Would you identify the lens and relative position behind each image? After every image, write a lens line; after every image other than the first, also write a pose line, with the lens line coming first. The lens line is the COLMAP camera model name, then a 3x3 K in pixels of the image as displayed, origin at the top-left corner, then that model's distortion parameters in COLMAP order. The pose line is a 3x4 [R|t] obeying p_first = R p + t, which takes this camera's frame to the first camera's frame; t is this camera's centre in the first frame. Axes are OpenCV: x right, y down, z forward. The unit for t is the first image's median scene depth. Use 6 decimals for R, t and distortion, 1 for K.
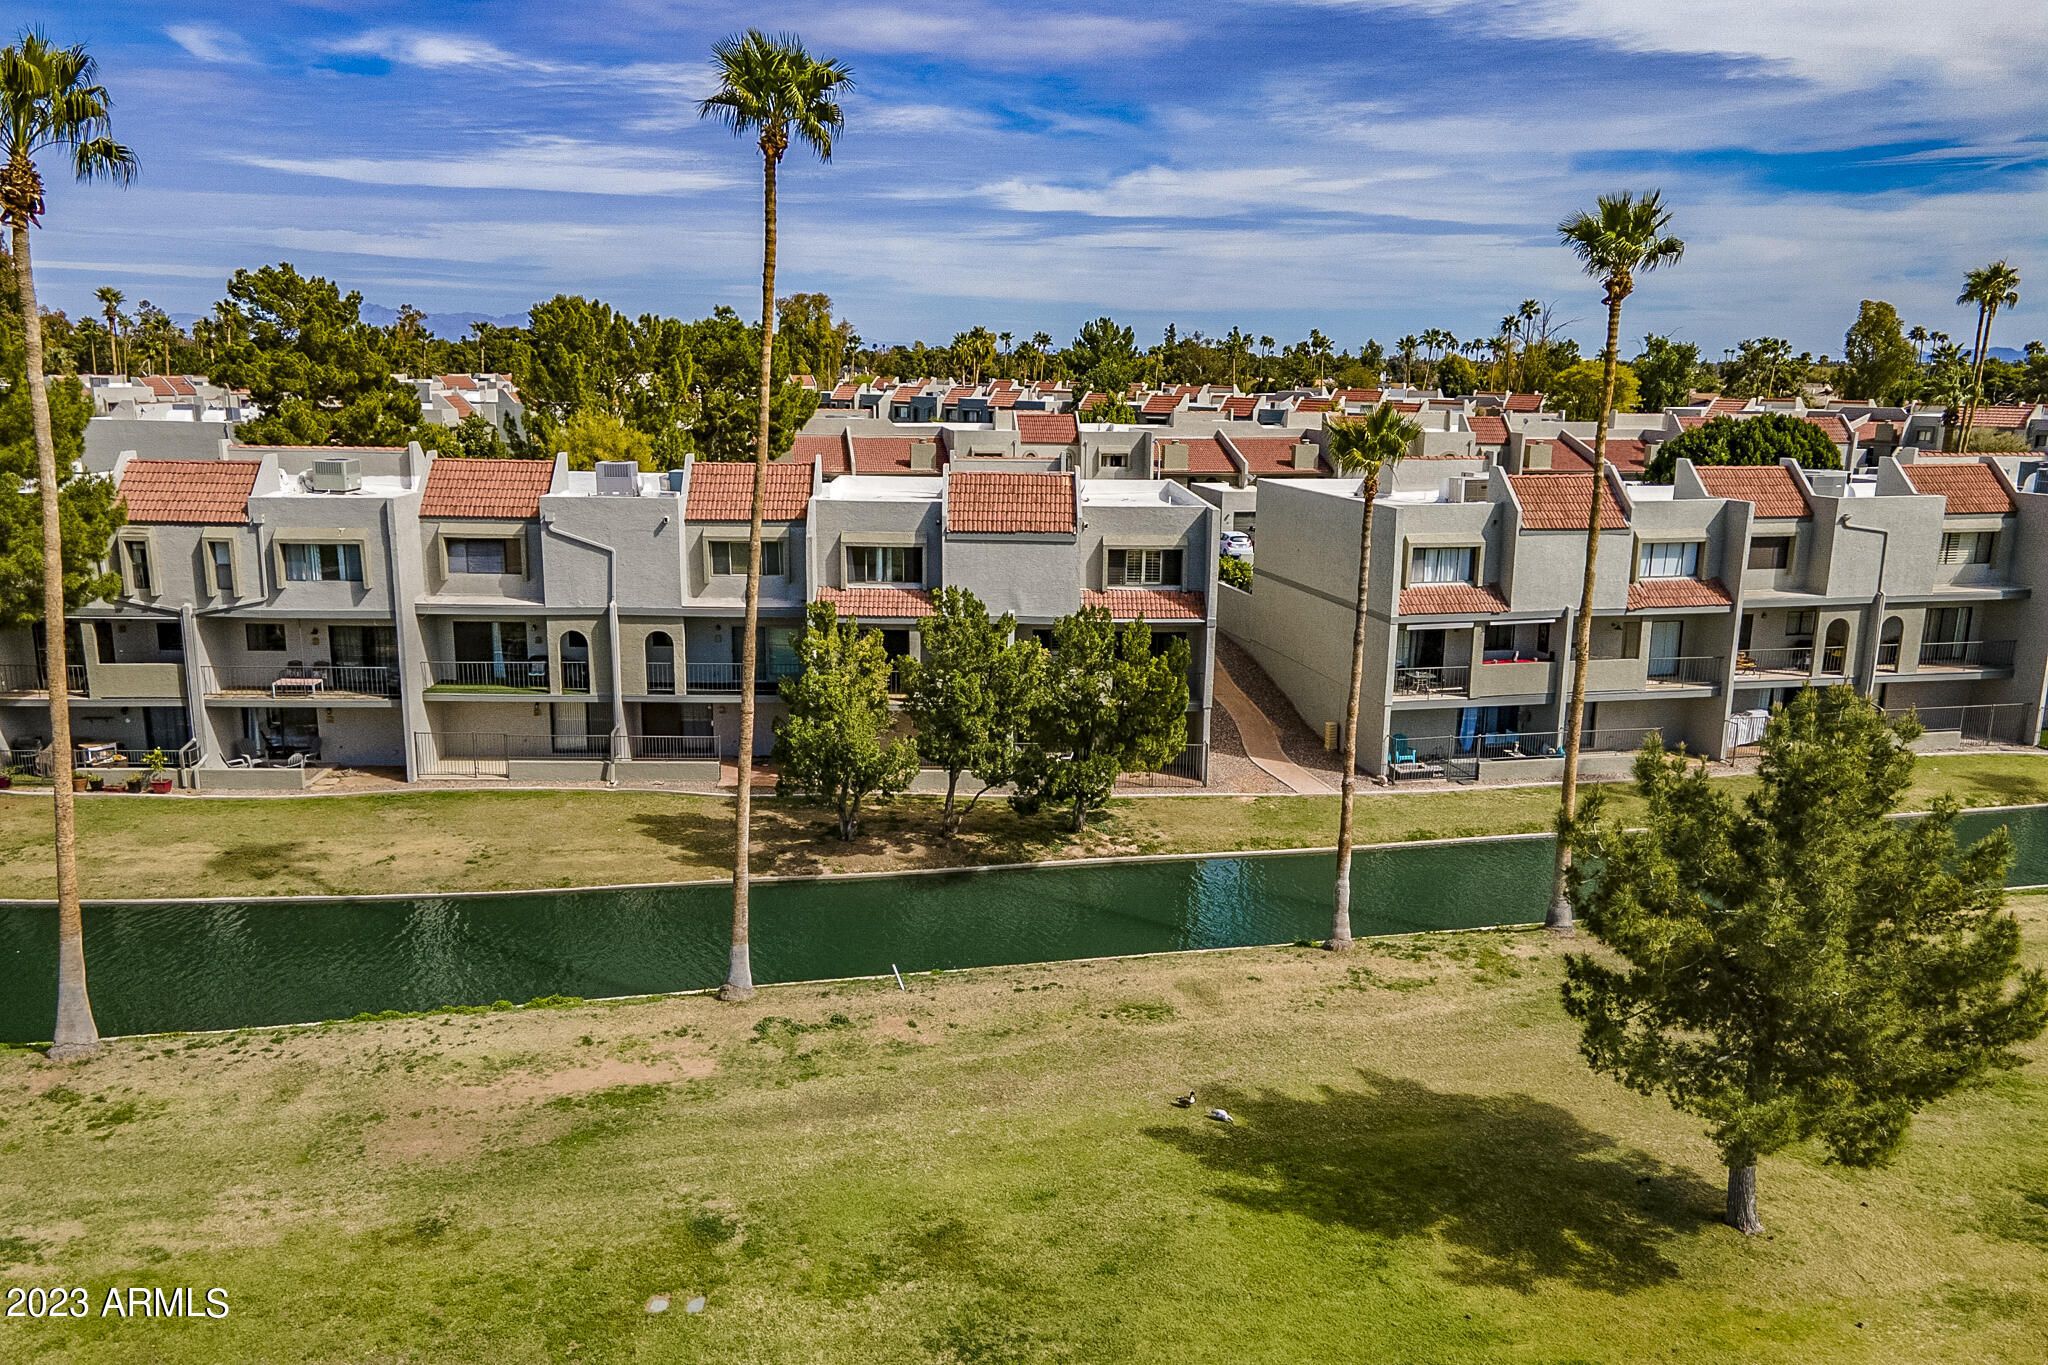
lens RADIAL K [[1525.7, 0, 1024.0], [0, 1525.7, 682.5], [0, 0, 1]] dist [0.013524, 0.061687]
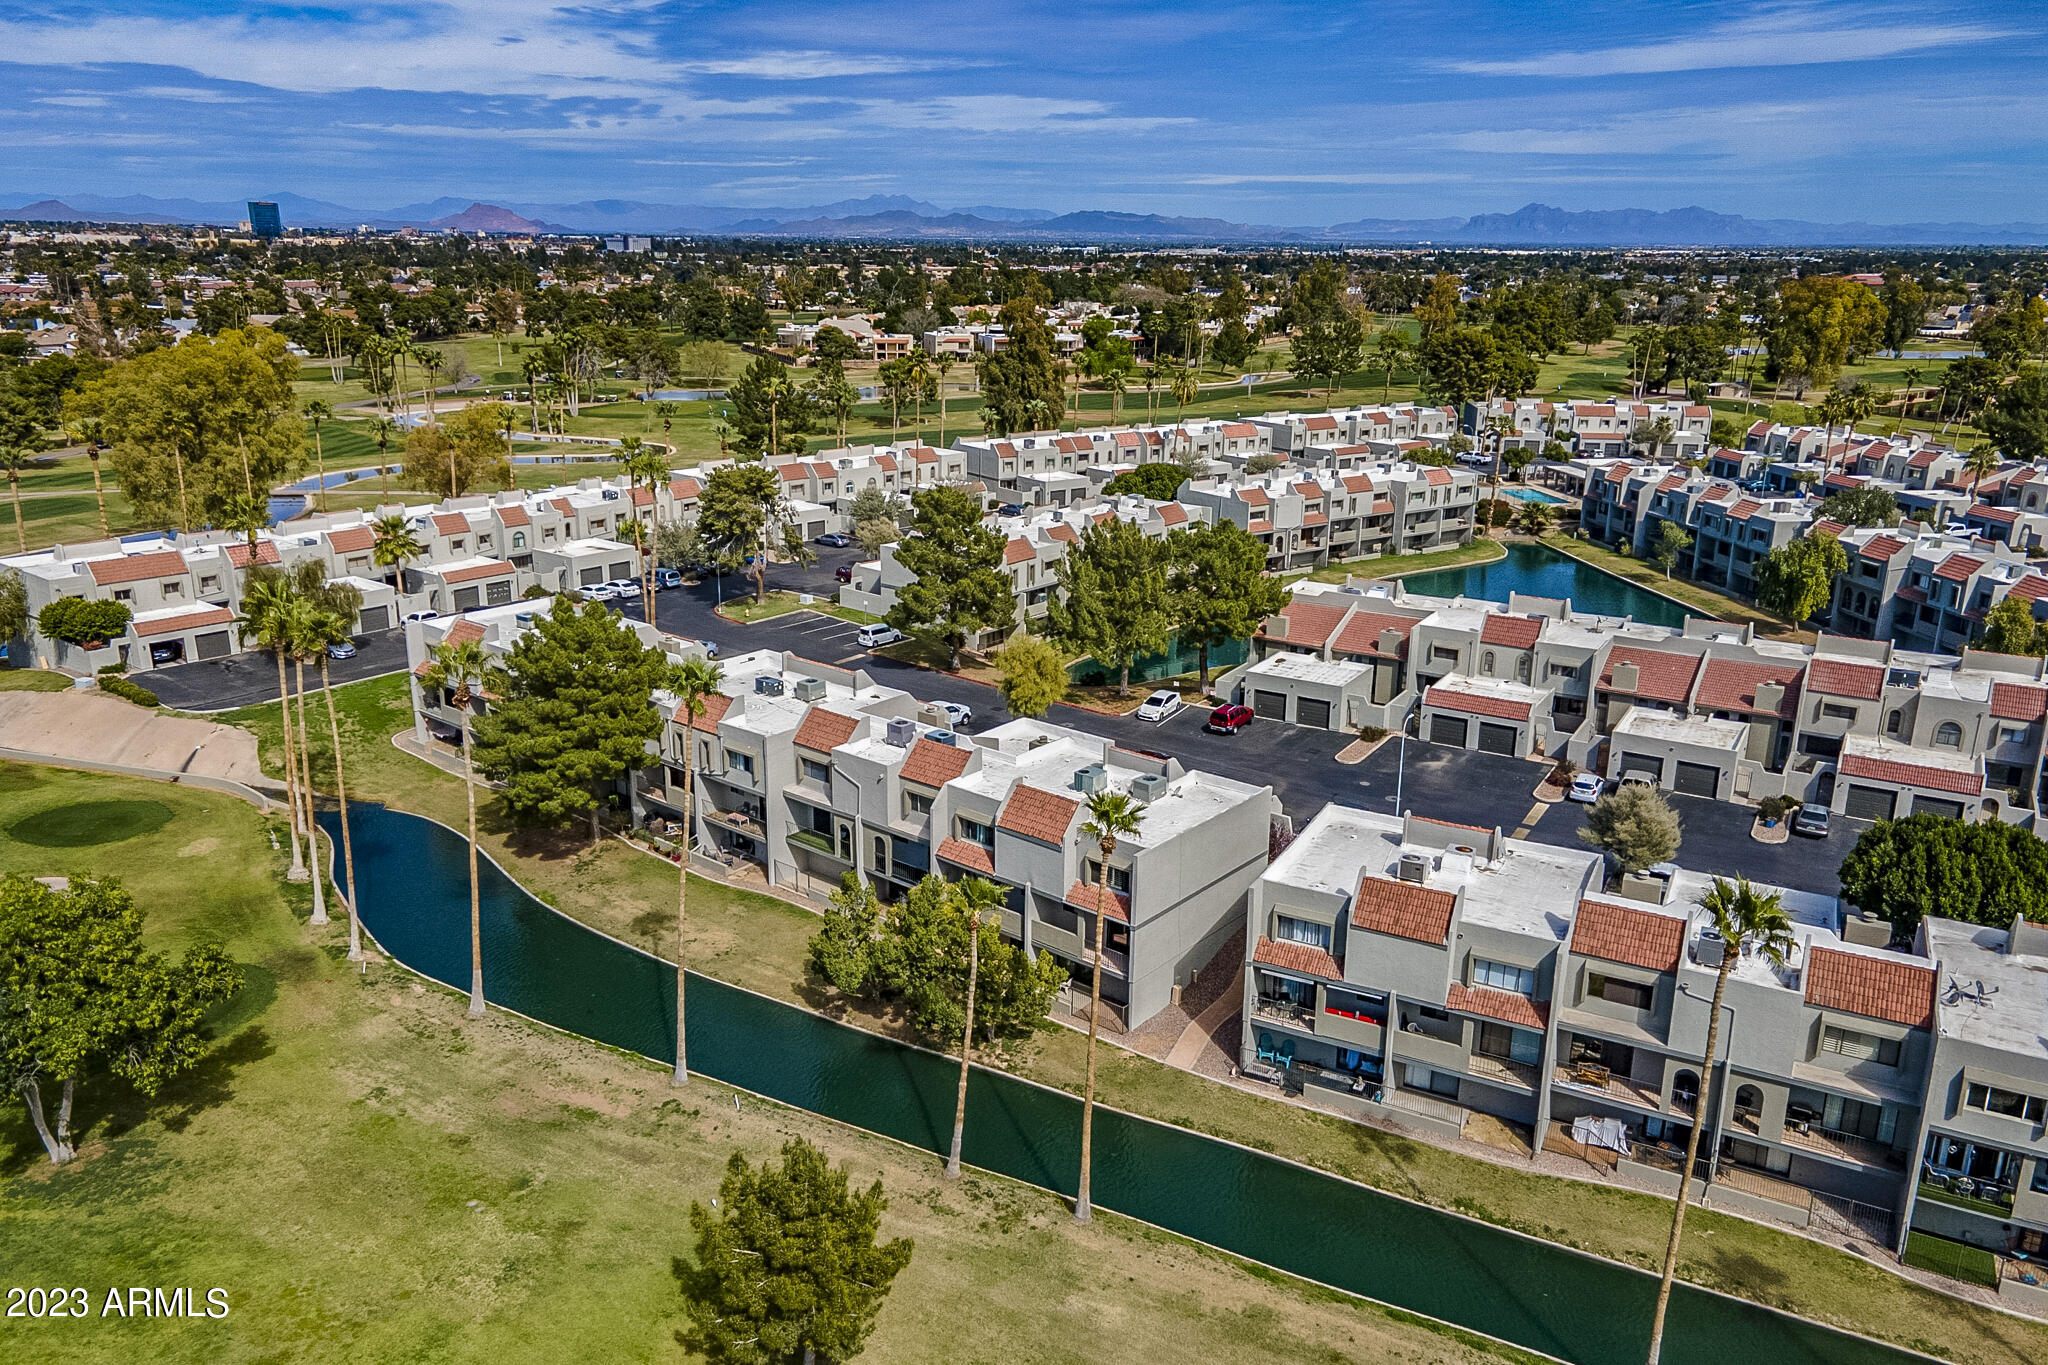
lens RADIAL K [[1525.7, 0, 1024.0], [0, 1525.7, 682.5], [0, 0, 1]] dist [0.013524, 0.061687]
pose [[0.747696, 0.187280, -0.637085, 0.923430], [-0.137834, 0.982281, 0.126990, -0.438000], [0.649579, -0.007137, 0.760261, -0.177731]]
